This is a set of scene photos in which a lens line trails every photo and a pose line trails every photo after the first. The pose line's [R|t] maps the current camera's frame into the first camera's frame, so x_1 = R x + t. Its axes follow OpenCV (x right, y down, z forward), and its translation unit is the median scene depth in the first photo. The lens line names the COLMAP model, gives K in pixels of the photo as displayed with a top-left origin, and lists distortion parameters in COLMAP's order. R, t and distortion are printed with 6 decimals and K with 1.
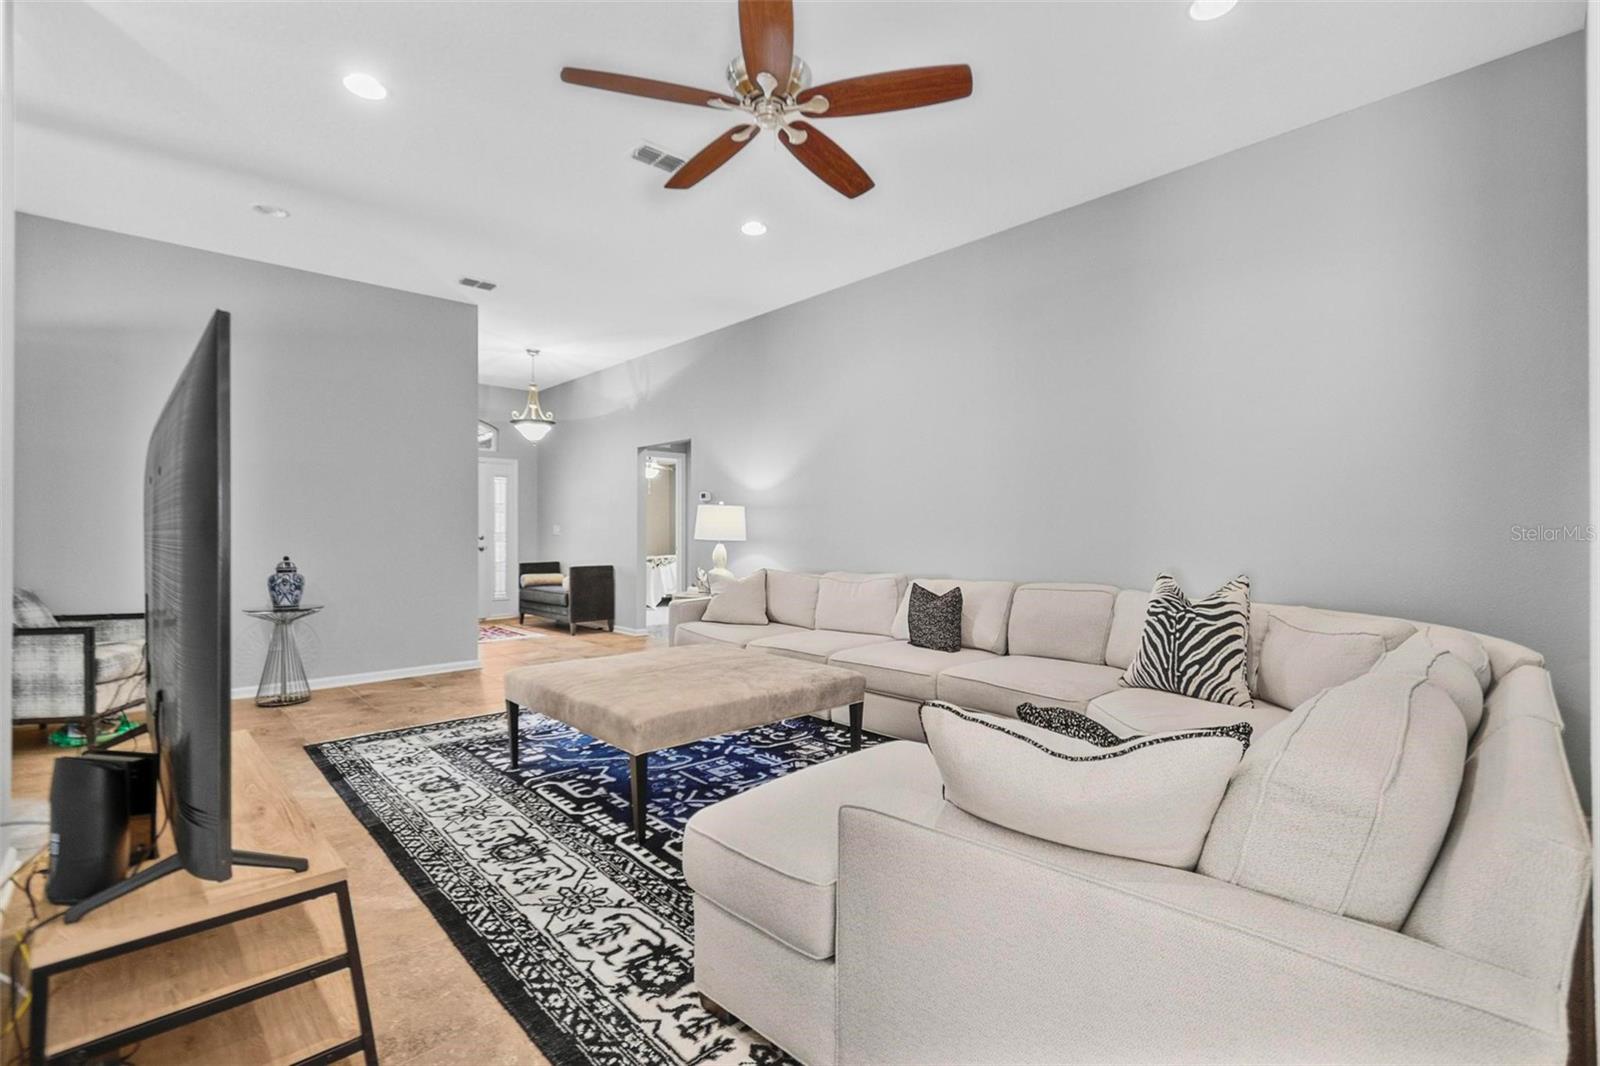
lens RADIAL K [[713.0, 0, 795.6], [0, 713.0, 527.4], [0, 0, 1]] dist [0.007537, -0.001018]
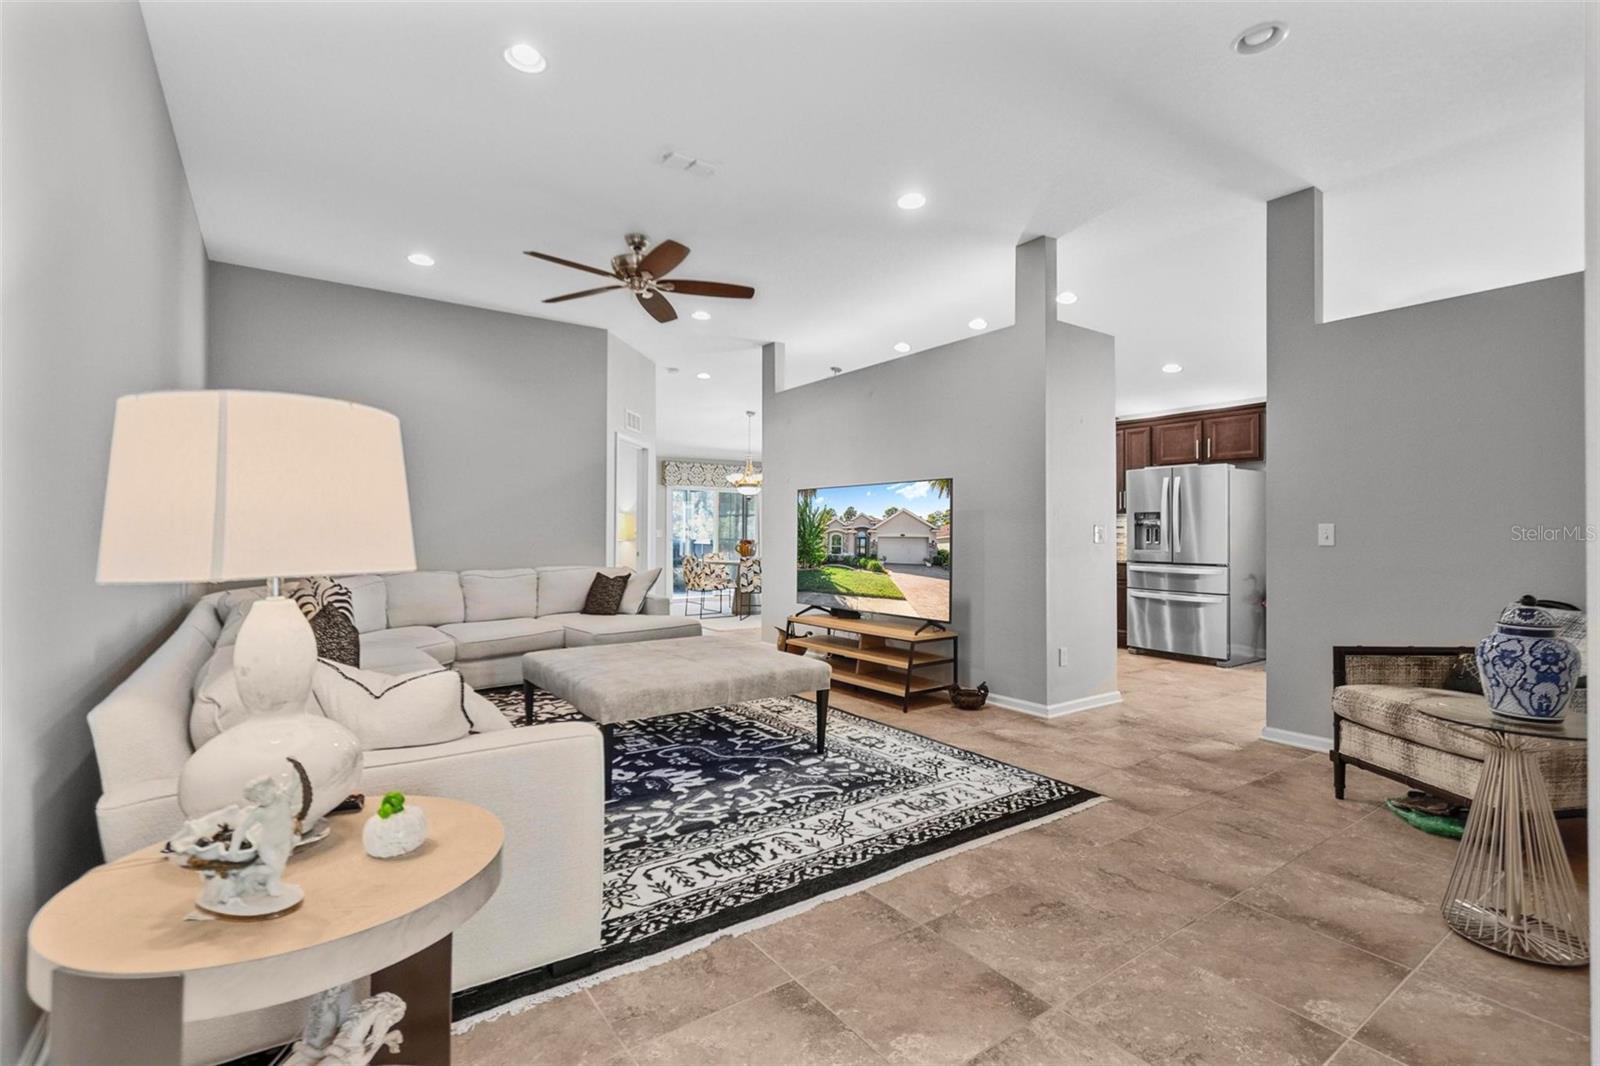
lens RADIAL K [[713.0, 0, 805.7], [0, 713.0, 539.2], [0, 0, 1]] dist [0.007537, -0.001018]
pose [[-0.993668, -0.002694, 0.112323, -0.516047], [-0.002840, 0.999995, -0.001140, 0.015180], [-0.112320, -0.001452, -0.993671, 2.179809]]
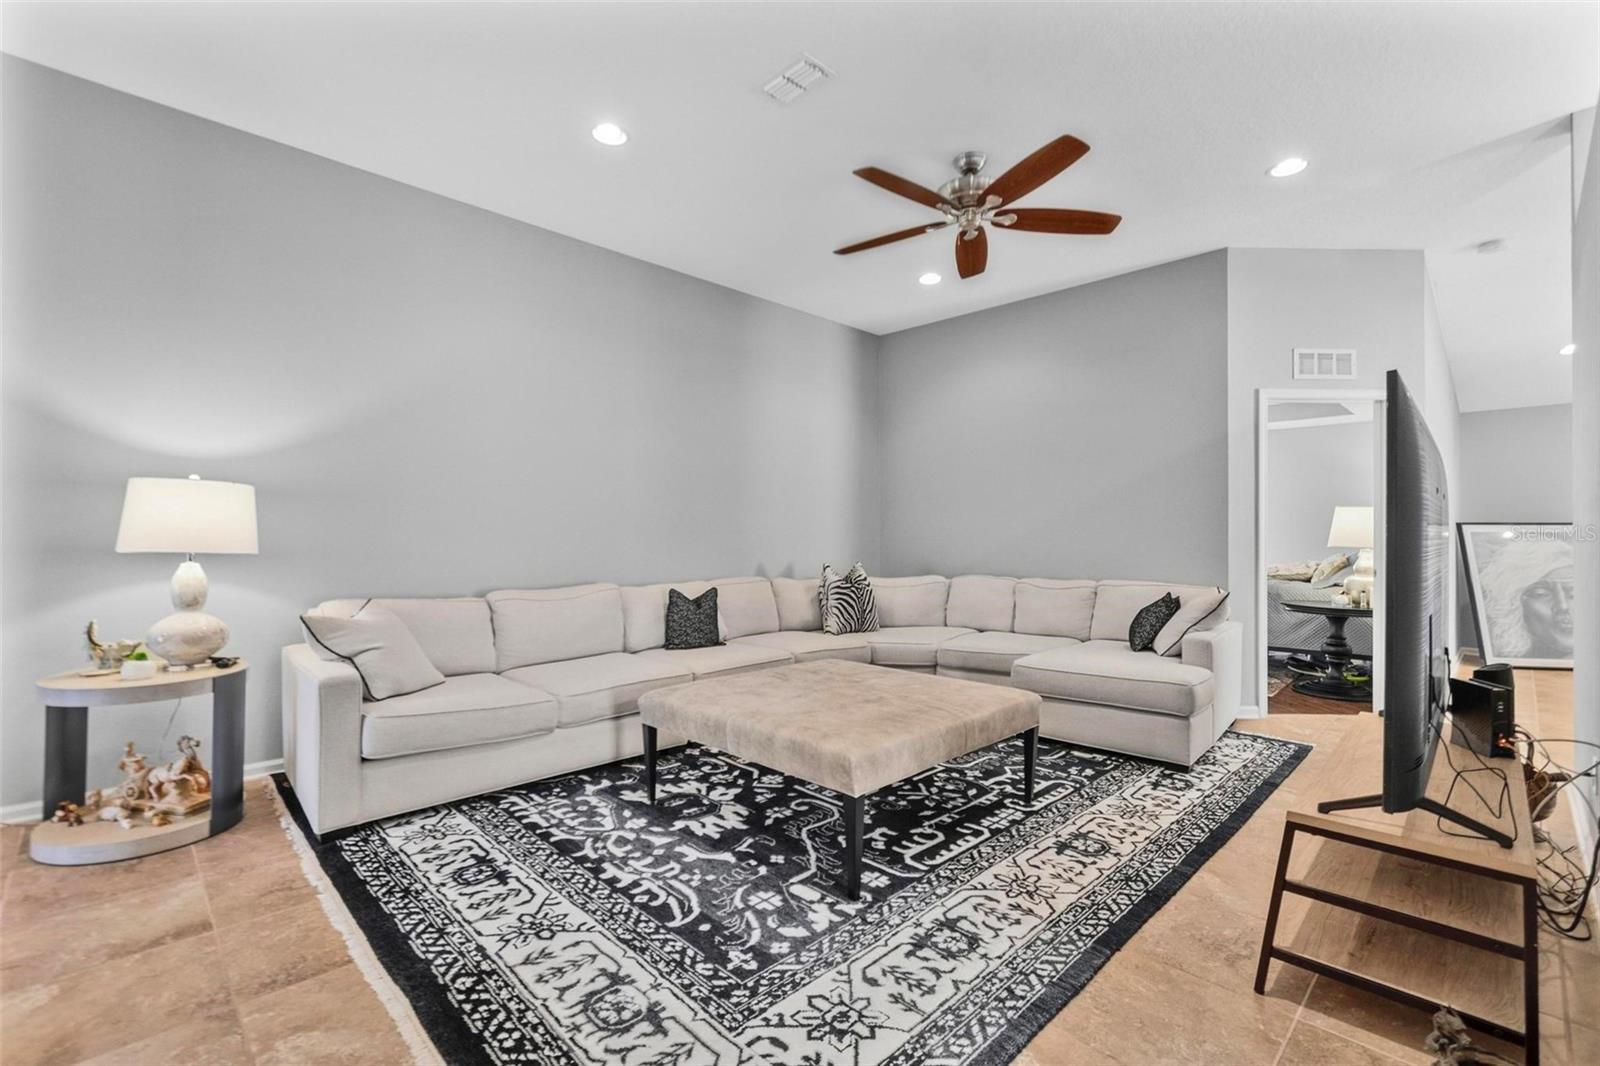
lens RADIAL K [[713.0, 0, 792.3], [0, 713.0, 526.4], [0, 0, 1]] dist [0.007537, -0.001018]
pose [[-0.031884, 0.016840, 0.999350, -1.100166], [-0.011405, 0.999787, -0.017211, 0.010407], [-0.999427, -0.011946, -0.031685, 1.134221]]
